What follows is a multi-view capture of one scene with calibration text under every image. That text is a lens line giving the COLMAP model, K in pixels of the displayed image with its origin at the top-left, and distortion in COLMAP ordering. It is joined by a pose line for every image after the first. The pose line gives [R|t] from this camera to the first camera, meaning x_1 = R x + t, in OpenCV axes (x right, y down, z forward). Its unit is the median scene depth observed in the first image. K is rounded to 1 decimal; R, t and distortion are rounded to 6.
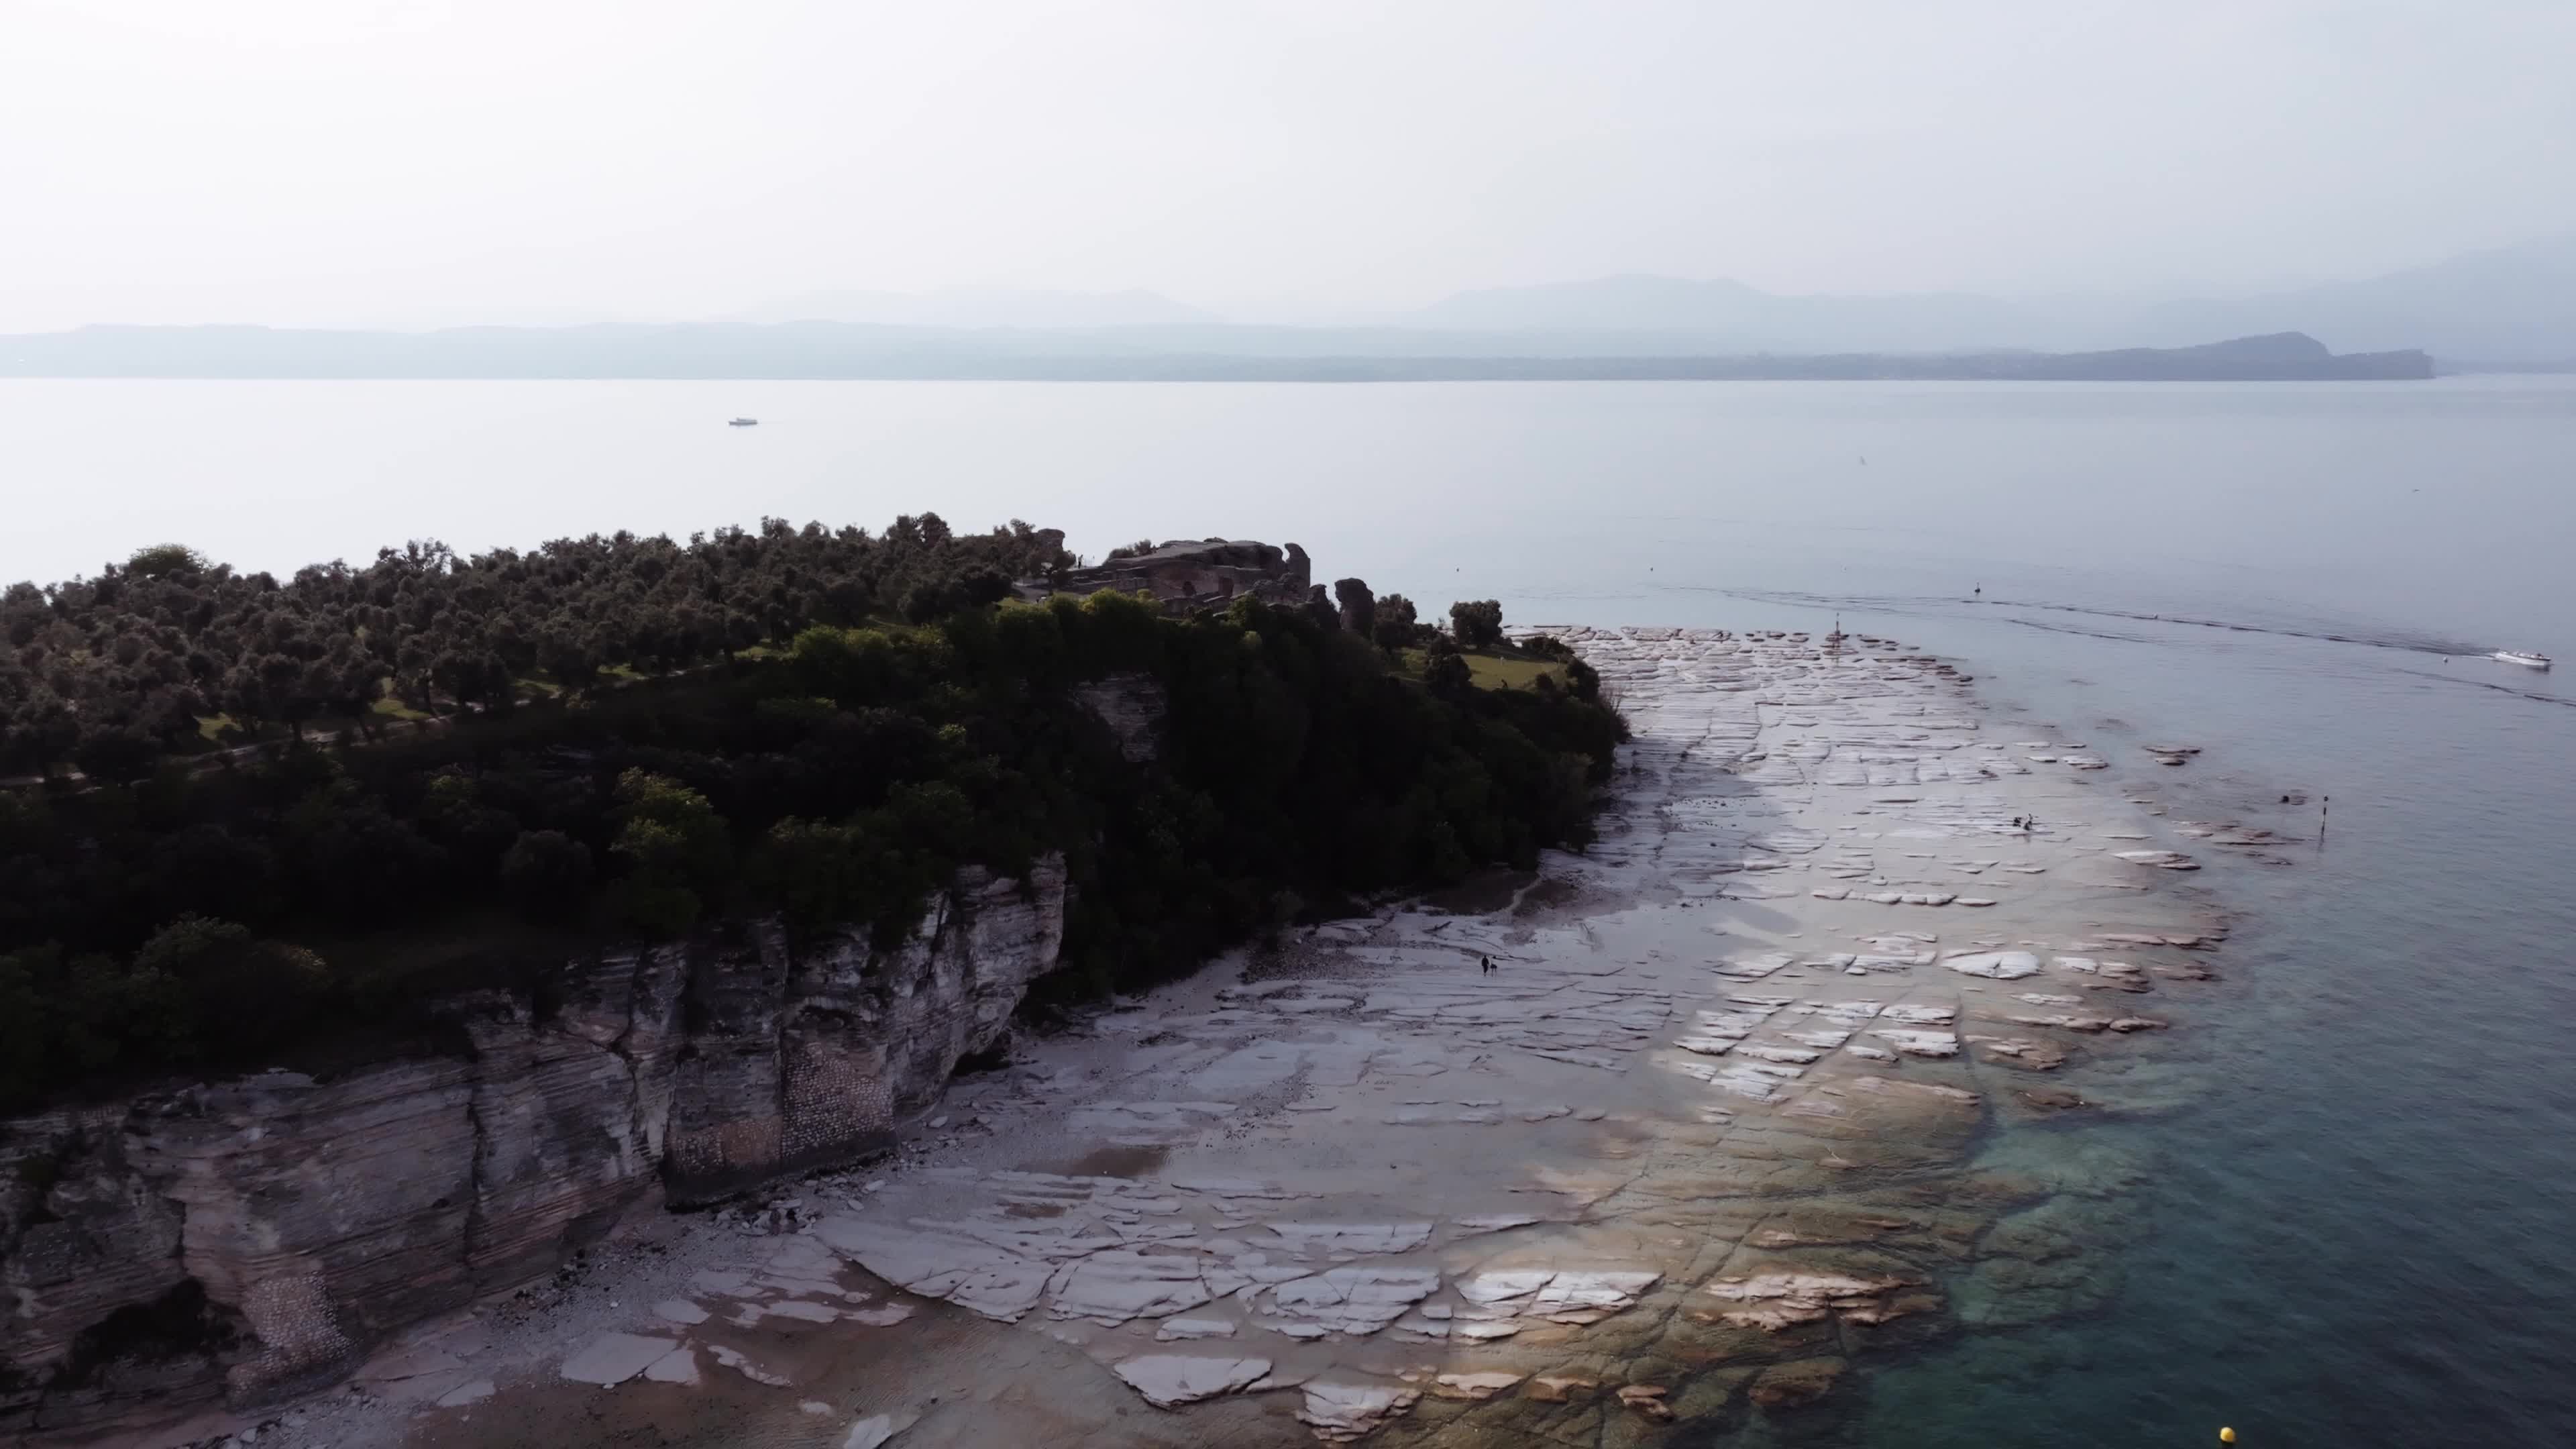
lens RADIAL K [[1809.2, 0, 1289.3], [0, 1809.2, 725.9], [0, 0, 1]] dist [-0.002845, 0.012414]
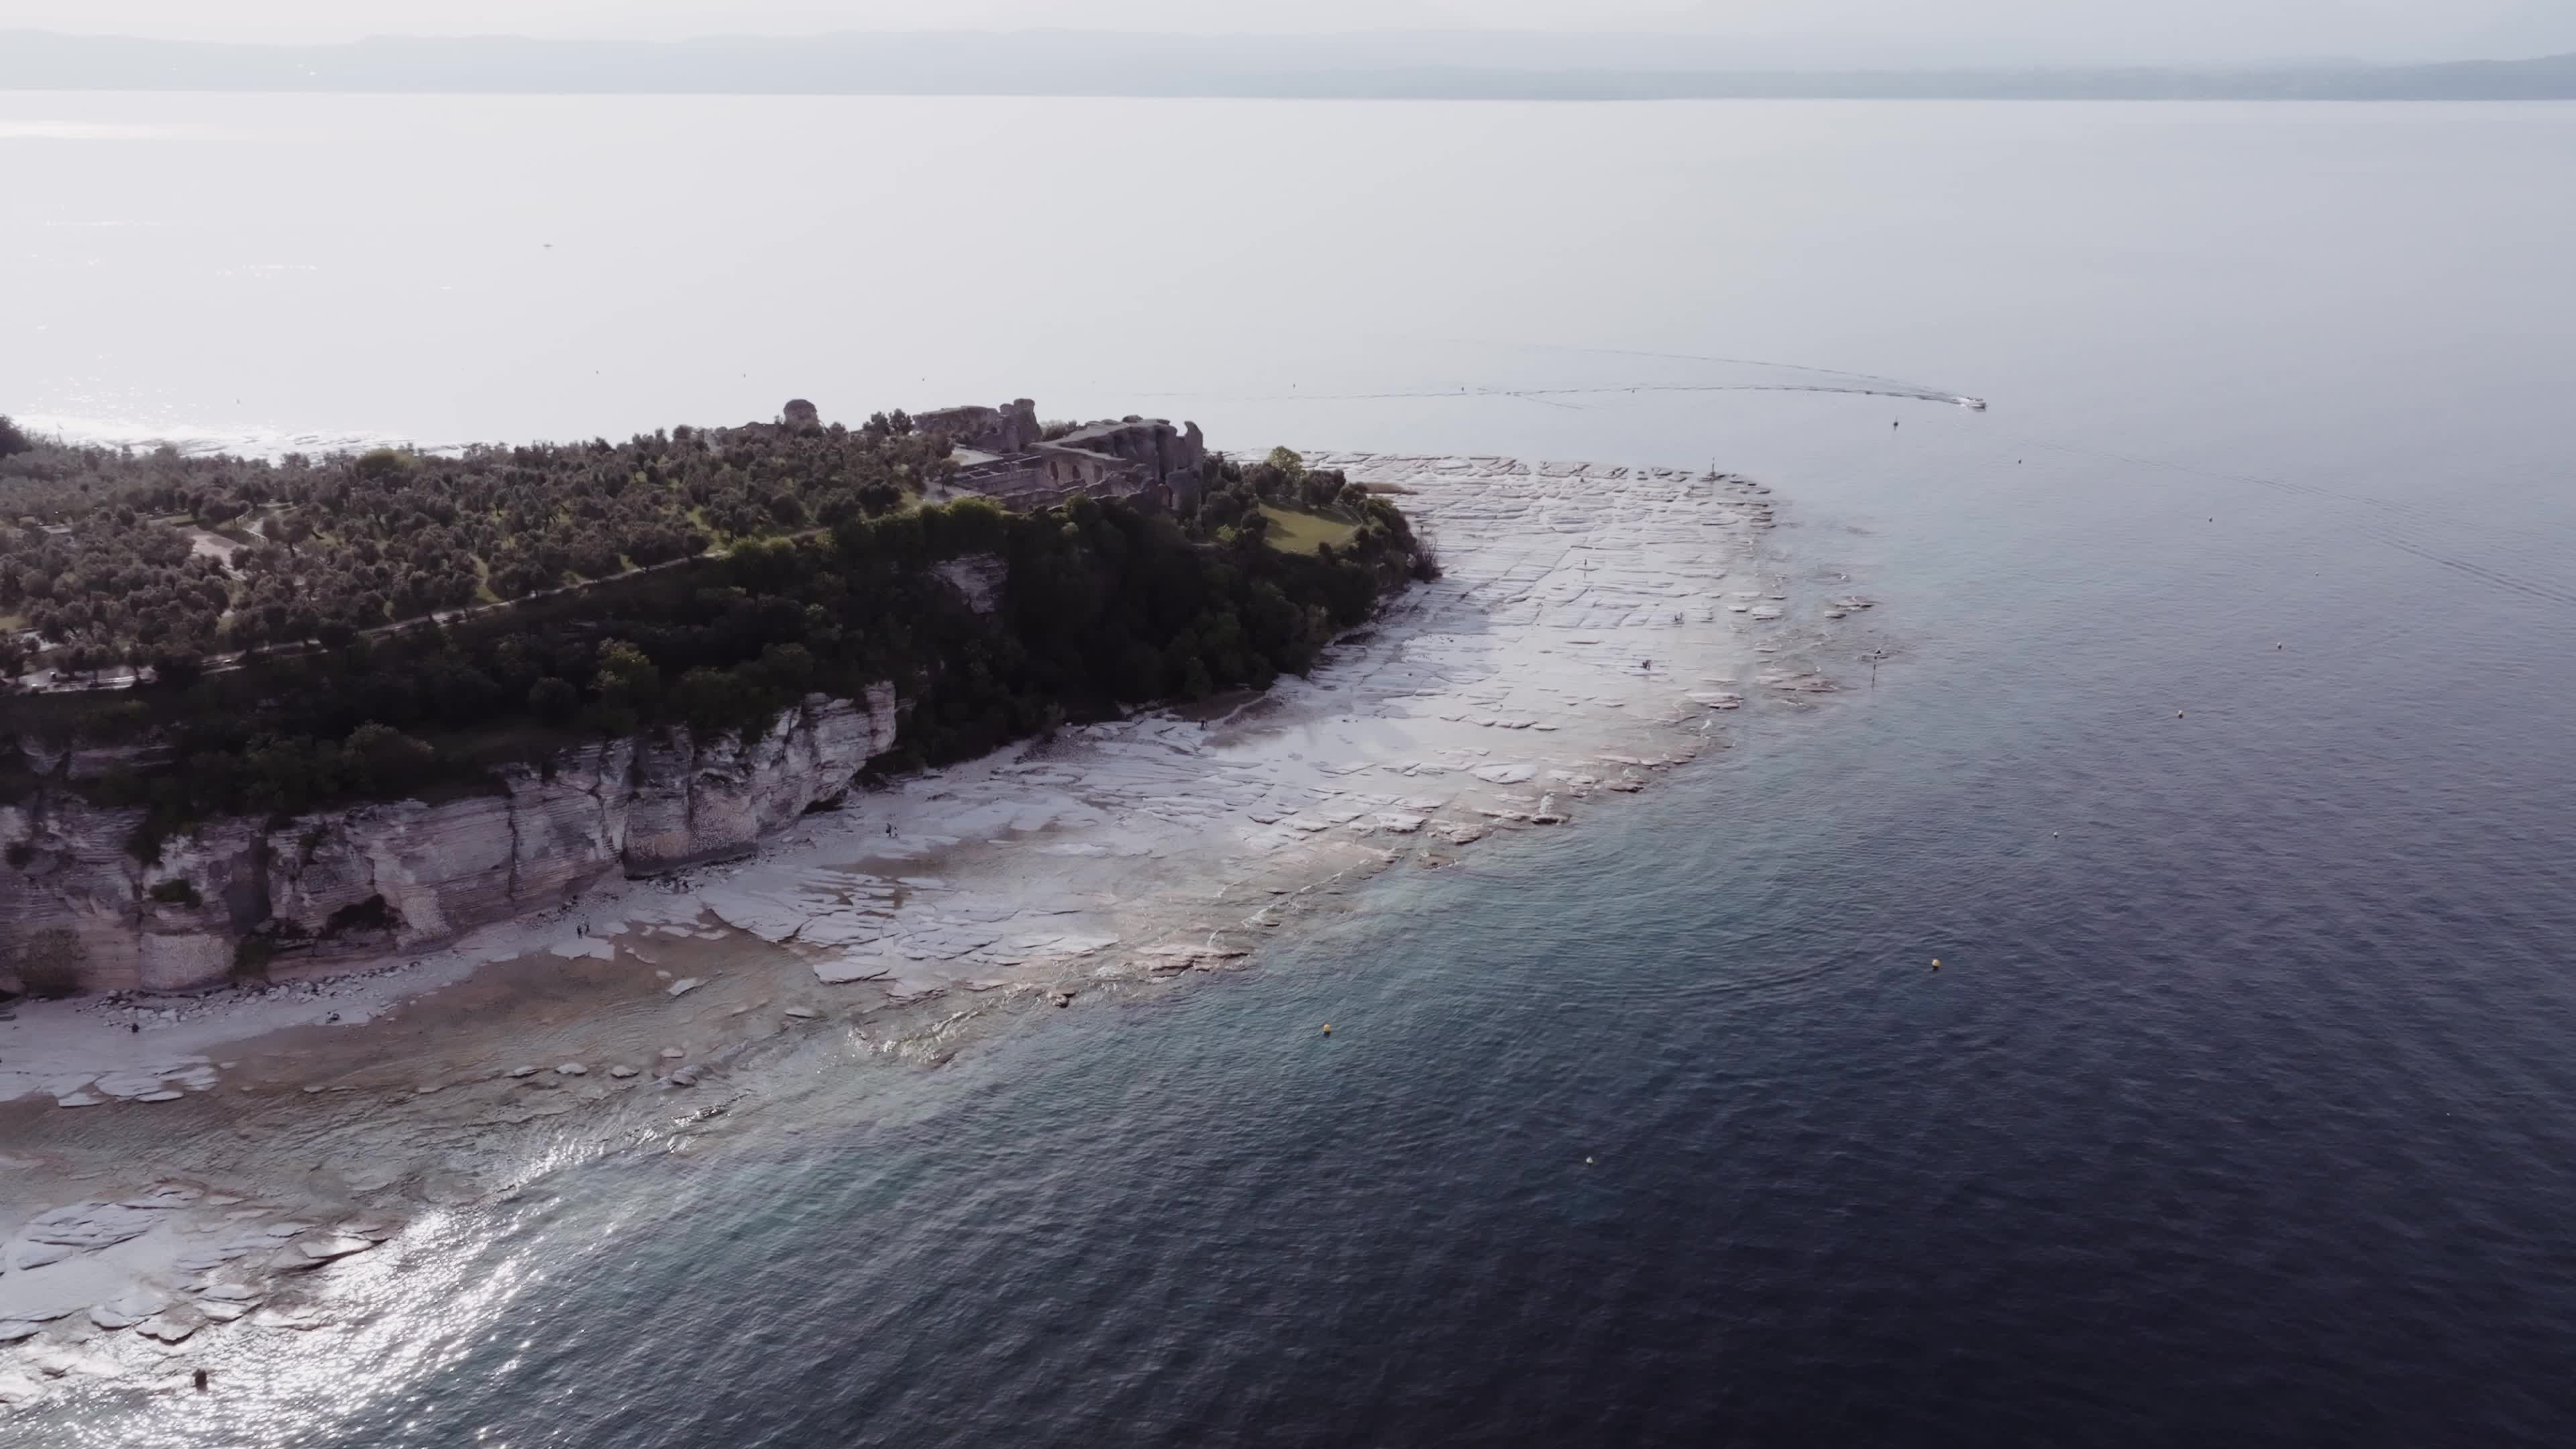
lens RADIAL K [[1809.2, 0, 1291.8], [0, 1809.2, 728.1], [0, 0, 1]] dist [-0.002845, 0.012414]
pose [[0.991307, 0.045486, -0.123456, 0.514207], [-0.026138, 0.987719, 0.154039, -0.175439], [0.128946, -0.149473, 0.980322, -0.660483]]
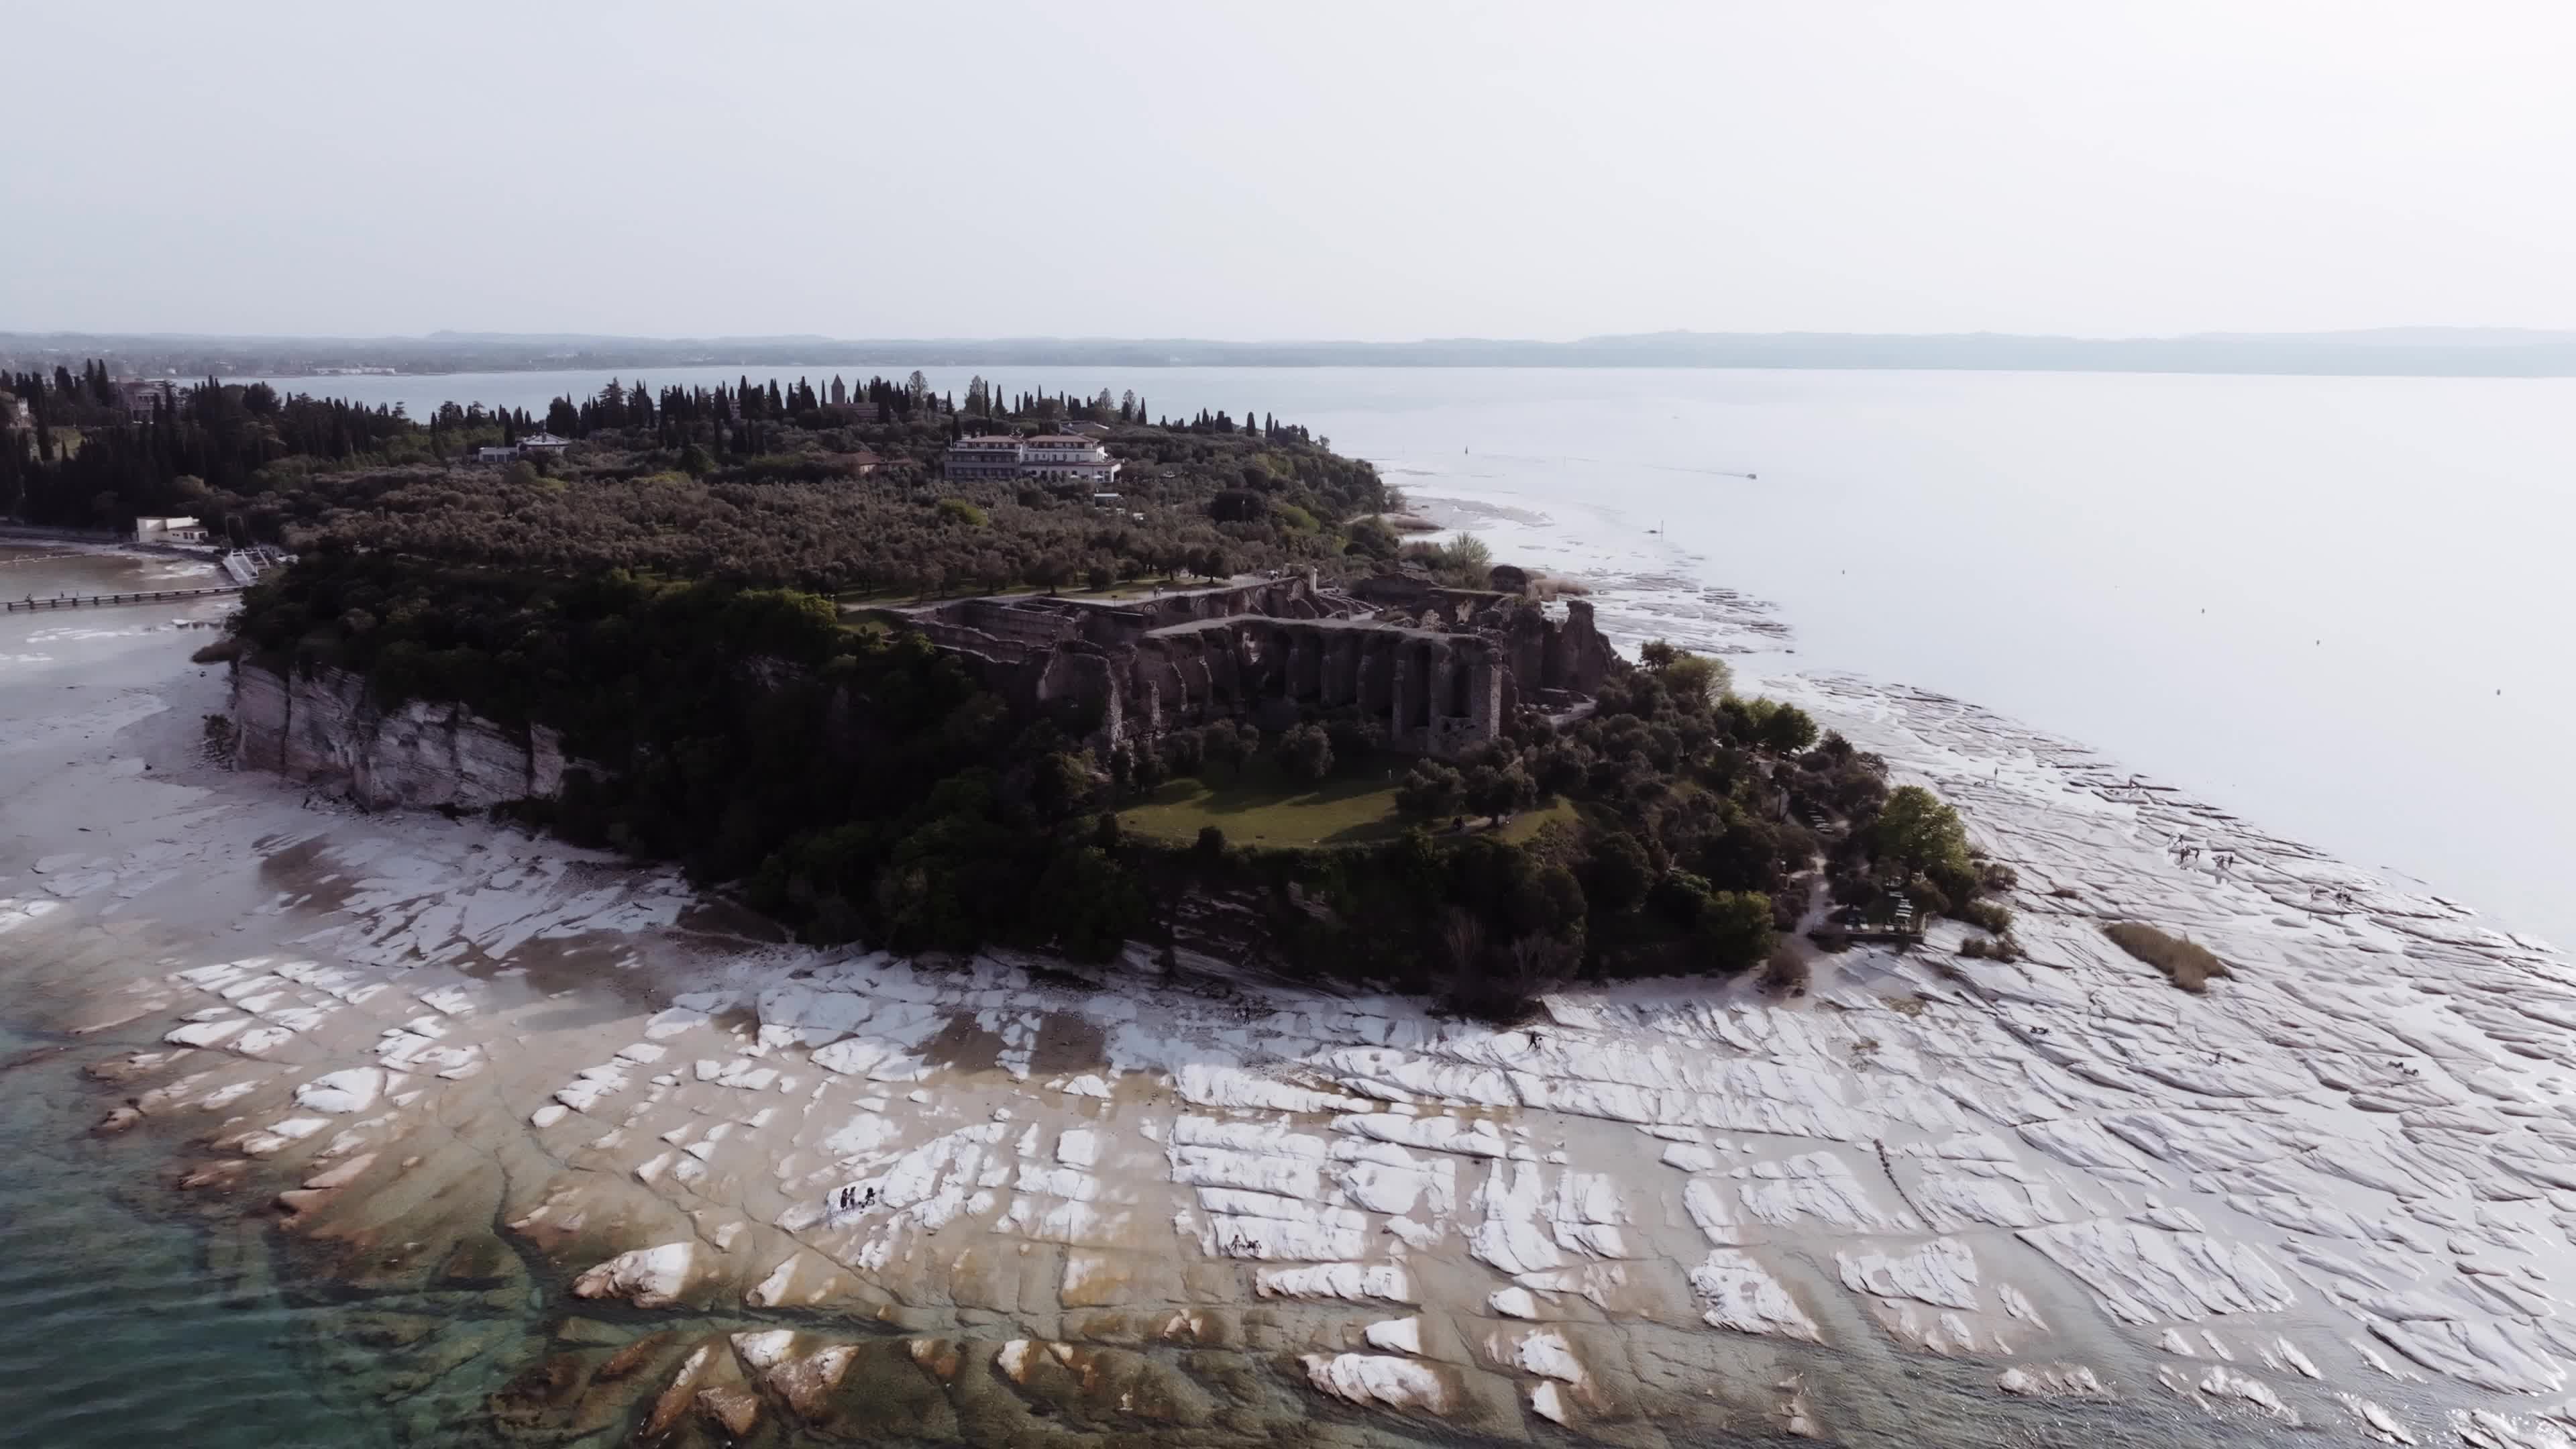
lens RADIAL K [[1809.2, 0, 1286.5], [0, 1809.2, 715.8], [0, 0, 1]] dist [-0.002845, 0.012414]
pose [[0.016523, 0.199237, -0.979812, 1.655119], [-0.202989, 0.960207, 0.191828, -0.432696], [0.979042, 0.195721, 0.056309, 1.797821]]
